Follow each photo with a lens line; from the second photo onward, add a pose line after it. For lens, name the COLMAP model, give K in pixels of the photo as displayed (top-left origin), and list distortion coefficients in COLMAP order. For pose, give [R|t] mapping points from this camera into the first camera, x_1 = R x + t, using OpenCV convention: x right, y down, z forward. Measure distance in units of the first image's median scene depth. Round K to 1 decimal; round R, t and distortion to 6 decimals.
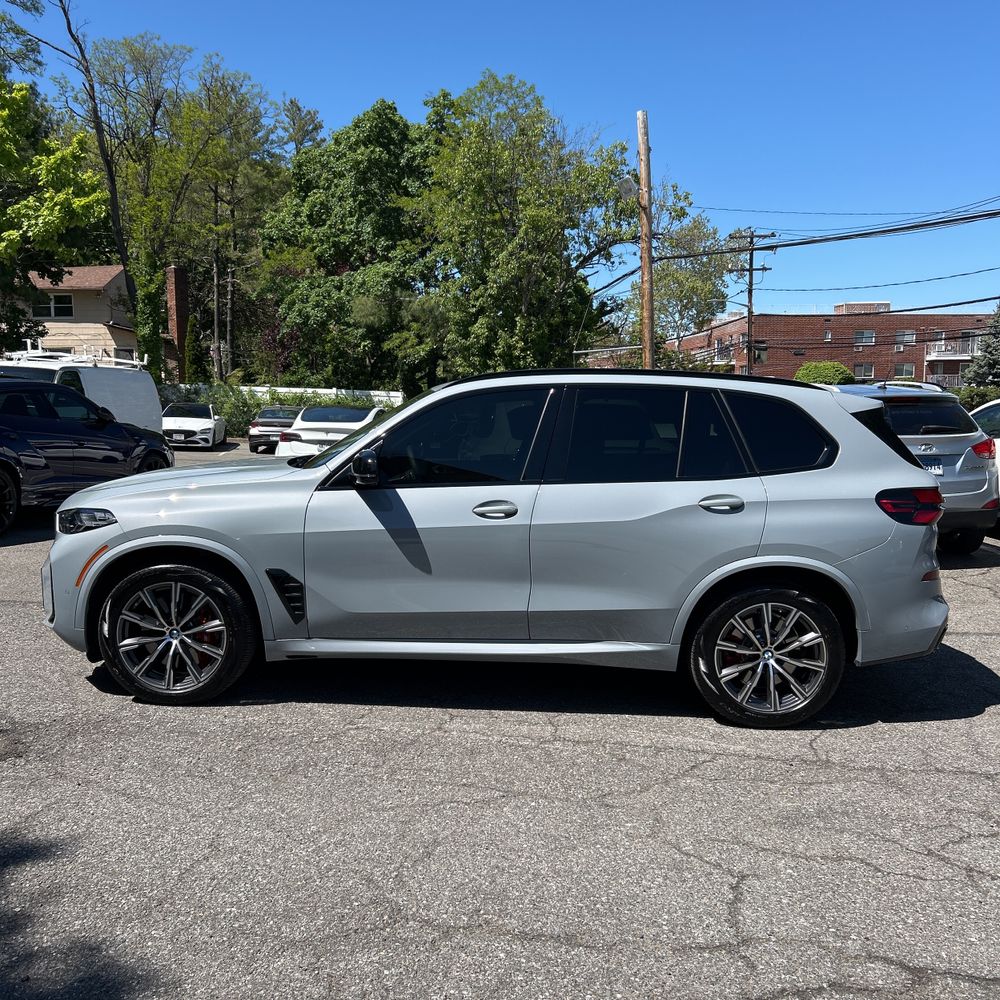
lens RADIAL K [[1009.6, 0, 504.2], [0, 1009.6, 502.0], [0, 0, 1]] dist [0.020090, 0.000000]
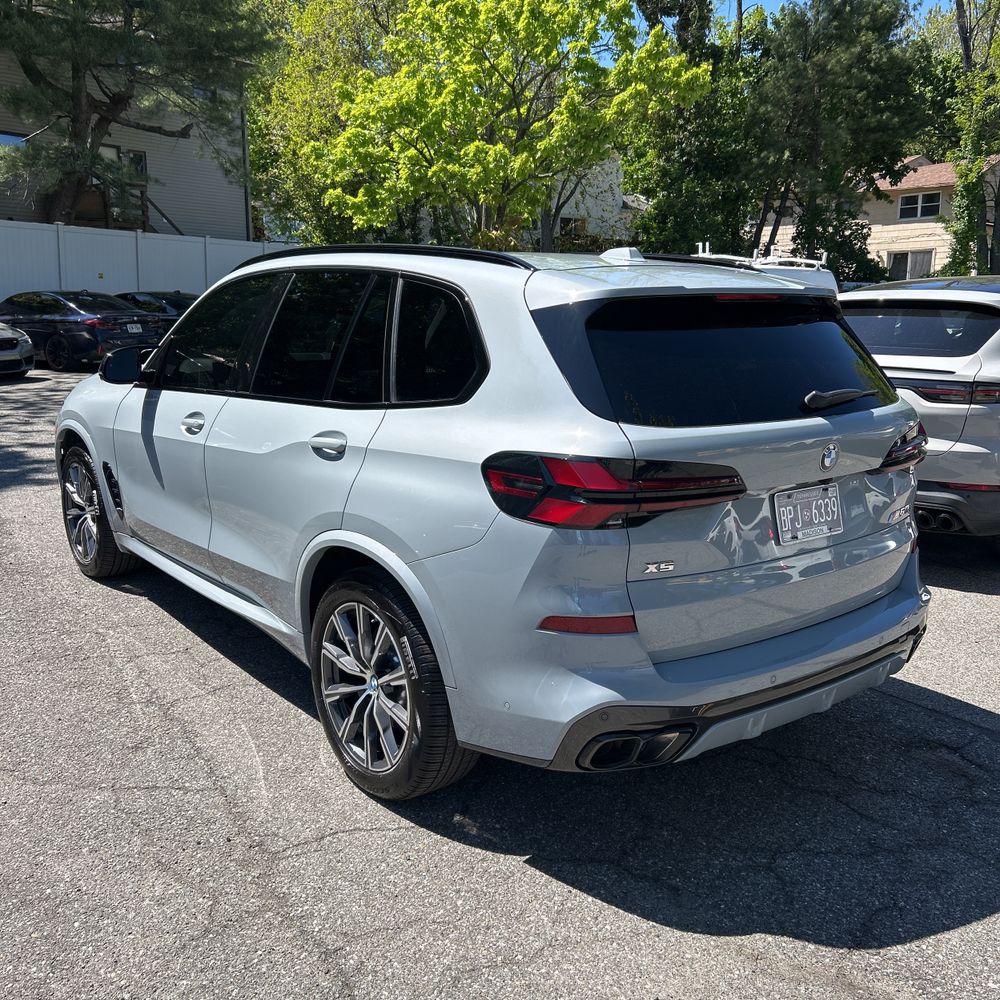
lens RADIAL K [[1009.6, 0, 500.1], [0, 1009.6, 494.2], [0, 0, 1]] dist [0.020090, 0.000000]
pose [[0.636195, 0.141545, -0.758433, 0.769650], [-0.077500, 0.989779, 0.119711, -0.052610], [0.767626, -0.017381, 0.640663, 0.627840]]
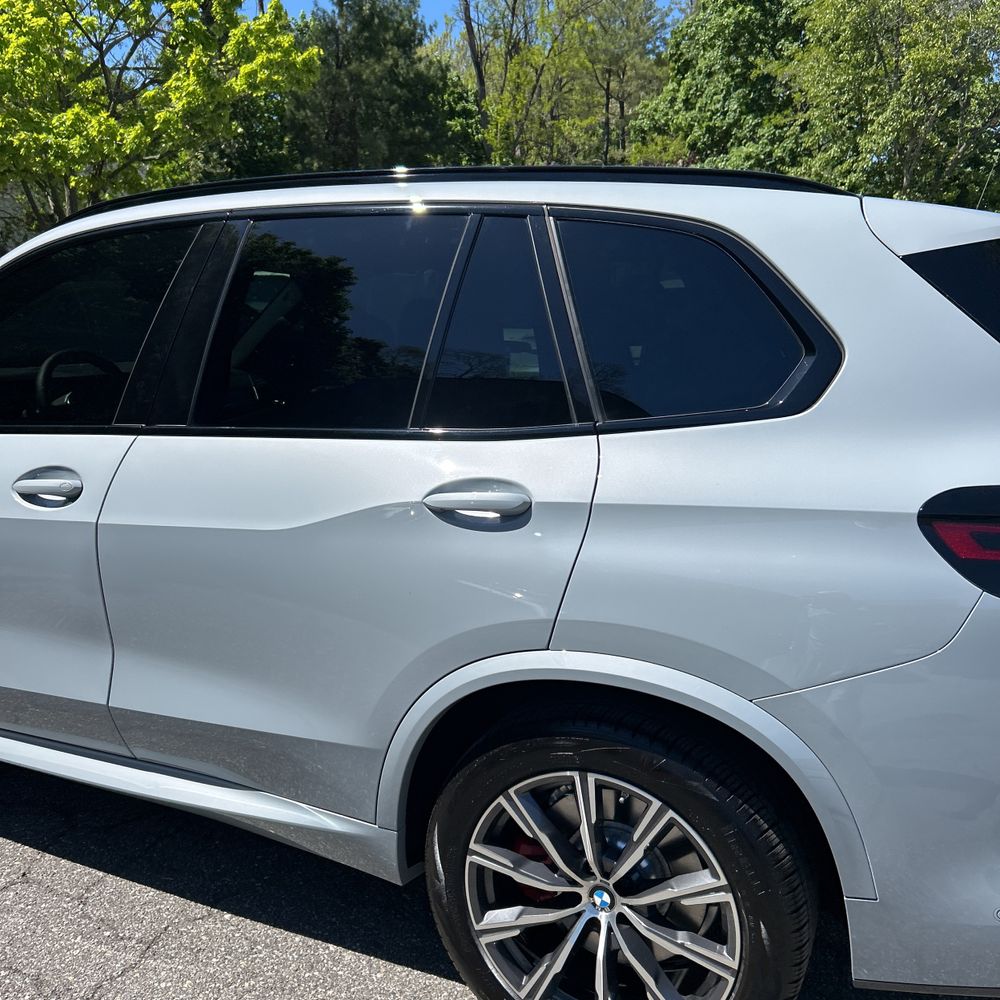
lens RADIAL K [[1009.6, 0, 496.9], [0, 1009.6, 502.1], [0, 0, 1]] dist [0.020090, 0.000000]
pose [[0.912674, 0.061104, -0.404094, 0.361076], [-0.025454, 0.995339, 0.093017, -0.033368], [0.407894, -0.074608, 0.909976, 0.625619]]
